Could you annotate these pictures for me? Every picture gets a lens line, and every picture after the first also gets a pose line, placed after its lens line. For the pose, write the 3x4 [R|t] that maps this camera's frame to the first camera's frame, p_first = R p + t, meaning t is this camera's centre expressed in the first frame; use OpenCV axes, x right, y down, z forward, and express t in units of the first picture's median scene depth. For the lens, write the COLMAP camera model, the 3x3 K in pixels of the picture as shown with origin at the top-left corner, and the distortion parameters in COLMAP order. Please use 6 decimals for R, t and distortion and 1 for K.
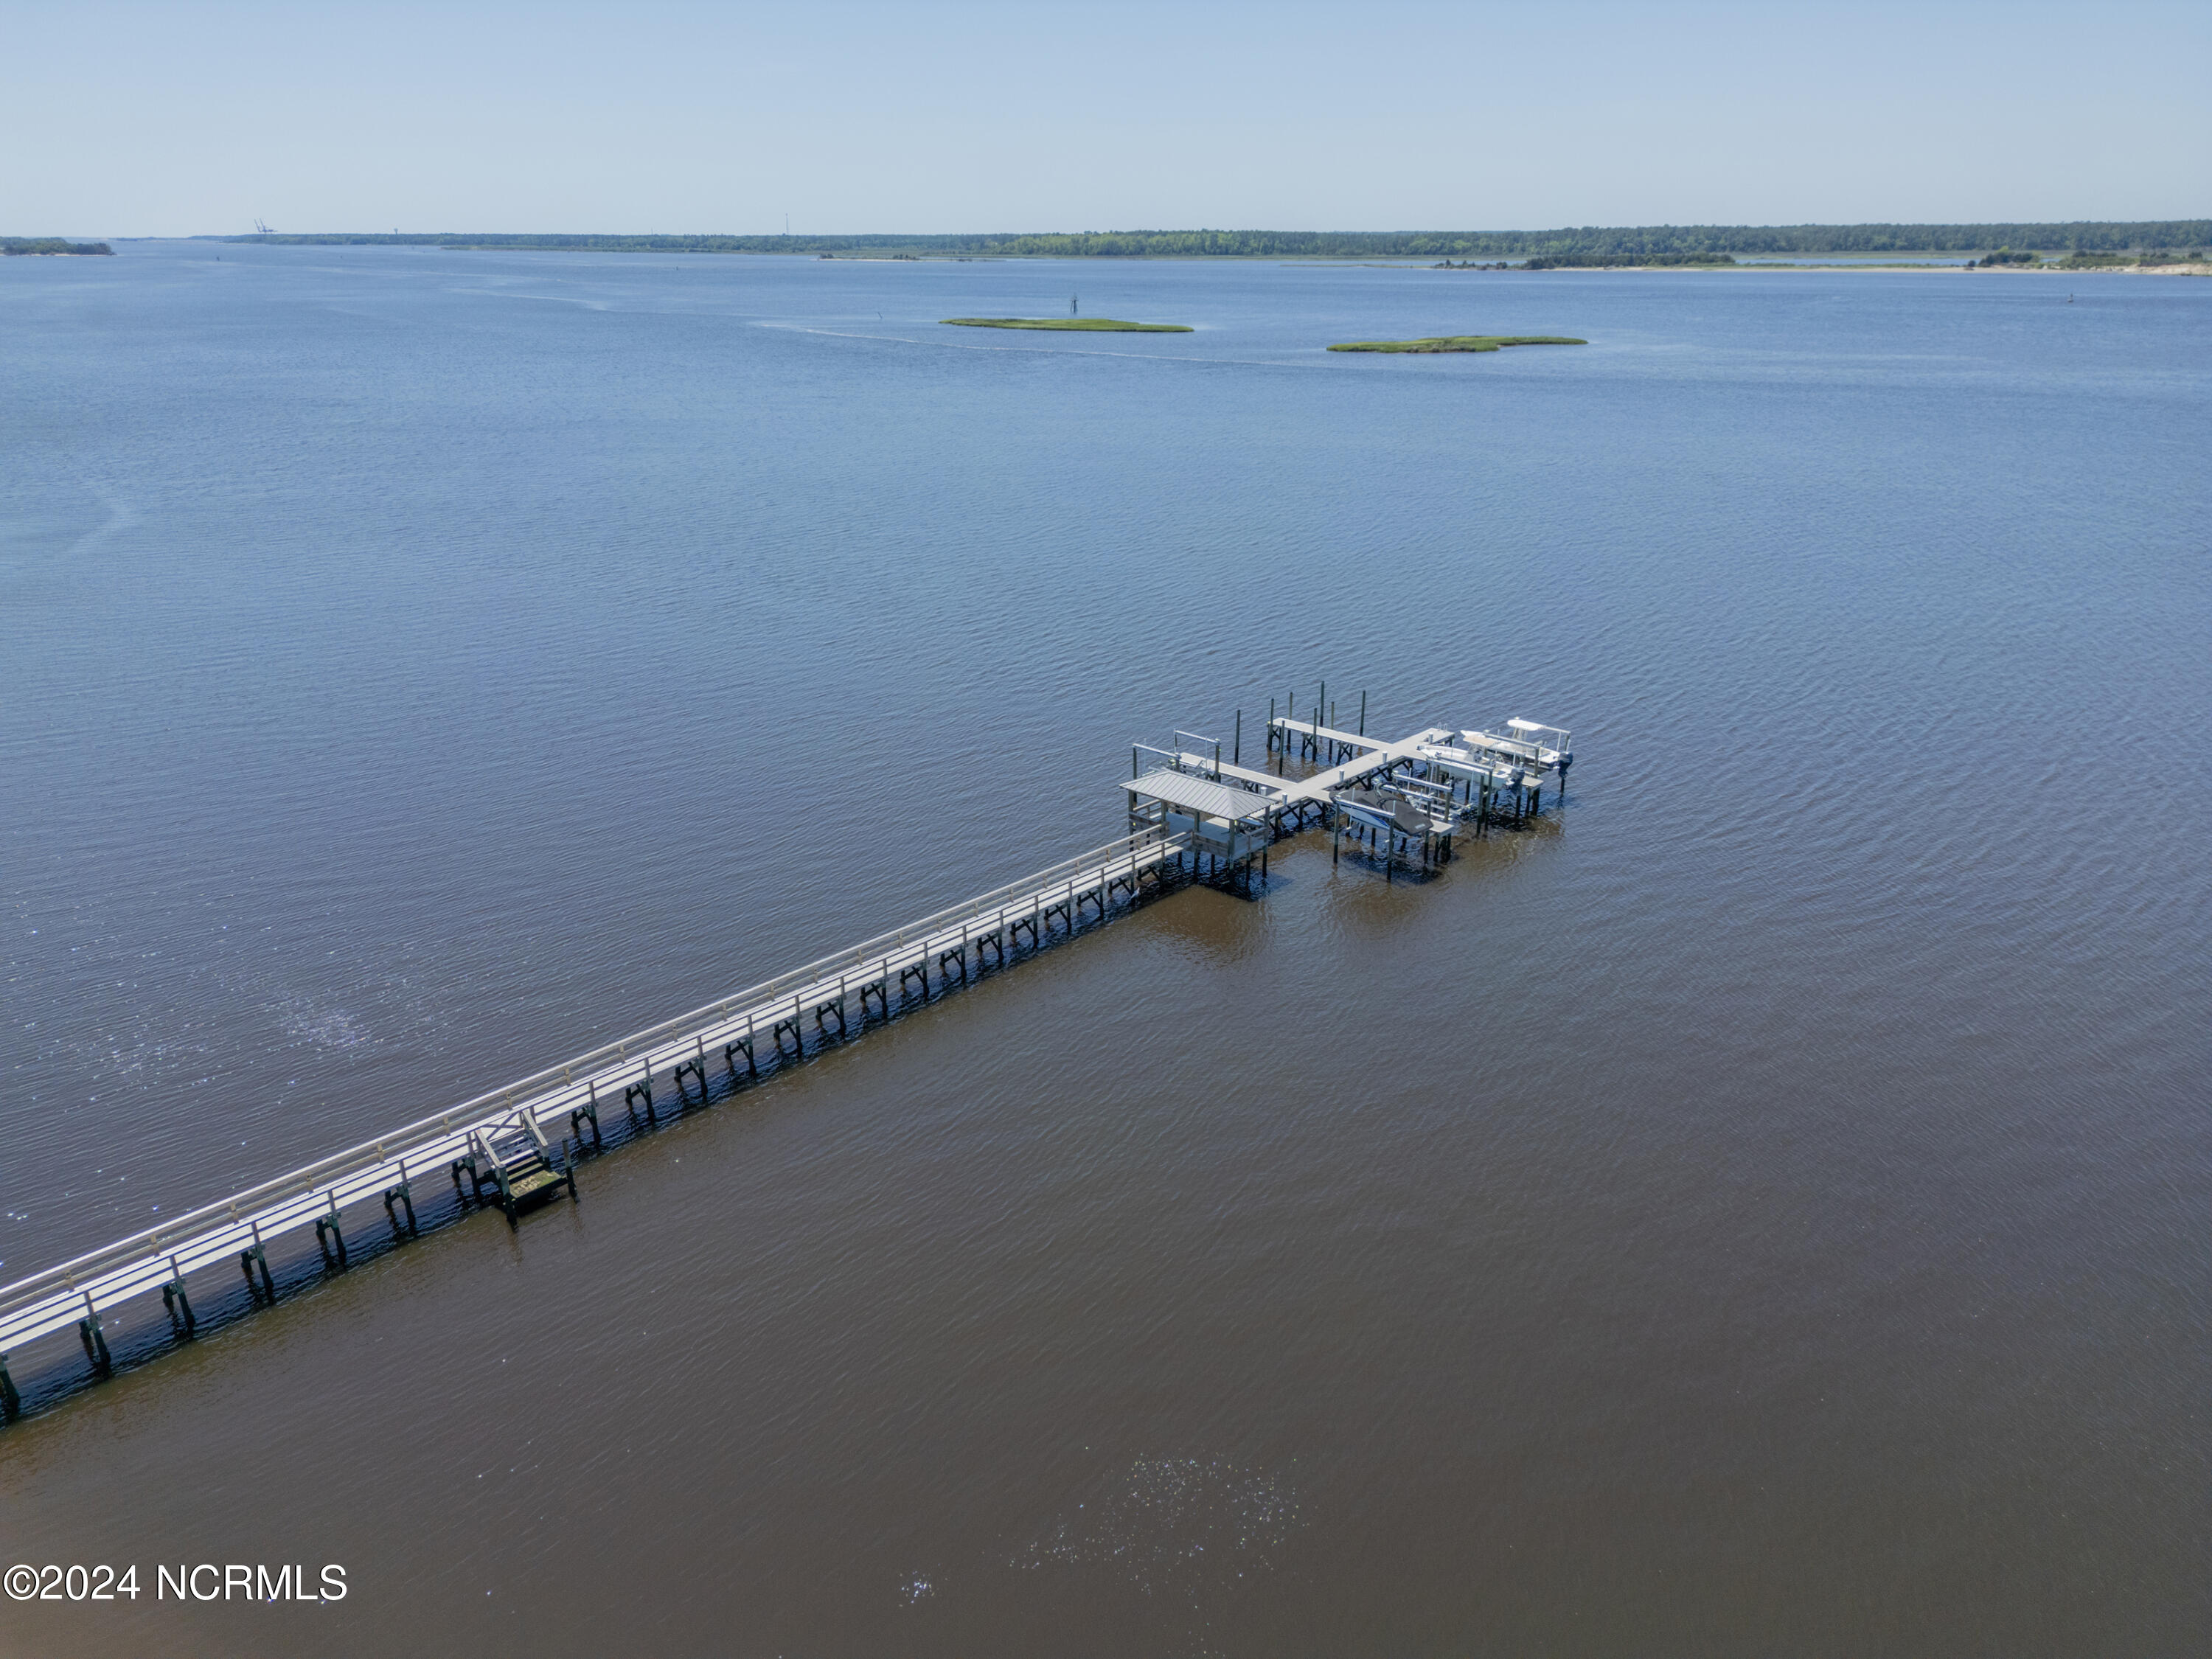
lens RADIAL K [[1553.1, 0, 1114.5], [0, 1553.1, 820.2], [0, 0, 1]] dist [0.081720, -0.087502]
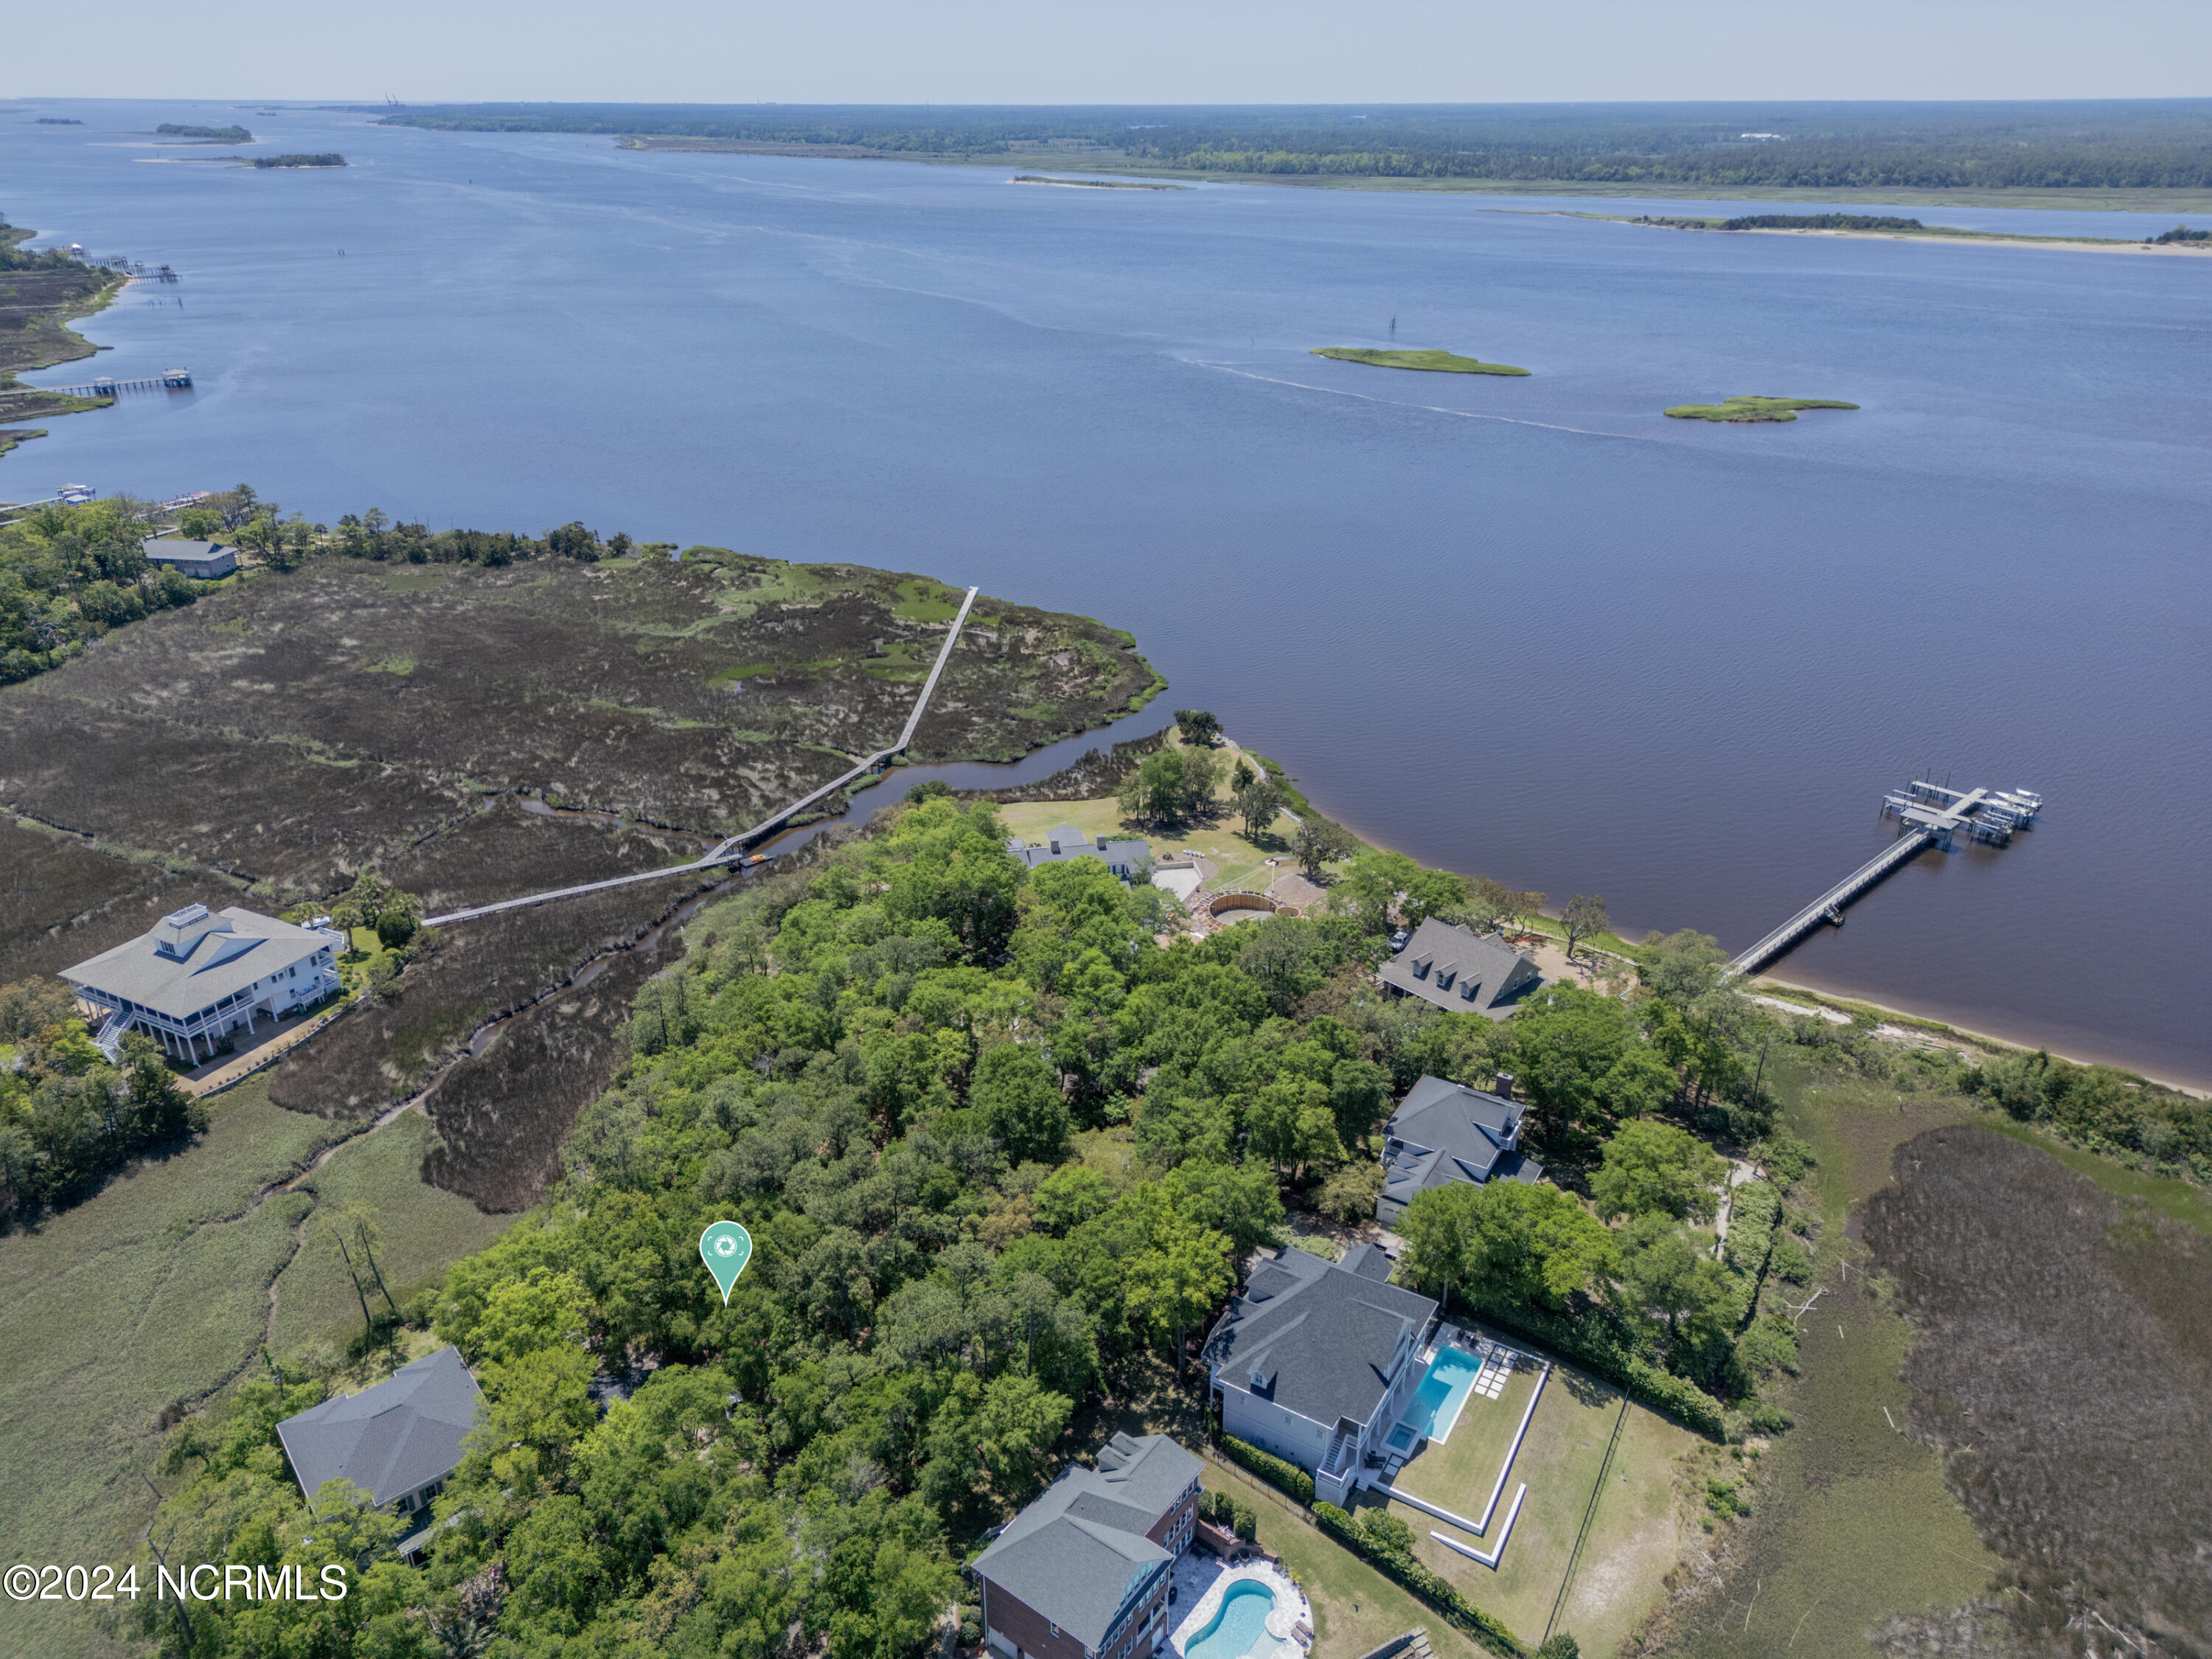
lens RADIAL K [[1553.1, 0, 1114.5], [0, 1553.1, 820.2], [0, 0, 1]] dist [0.081720, -0.087502]
pose [[0.997930, 0.032797, -0.055318, -1.172525], [-0.028844, 0.997073, 0.070802, -0.159062], [0.057478, -0.069060, 0.995955, -1.875296]]
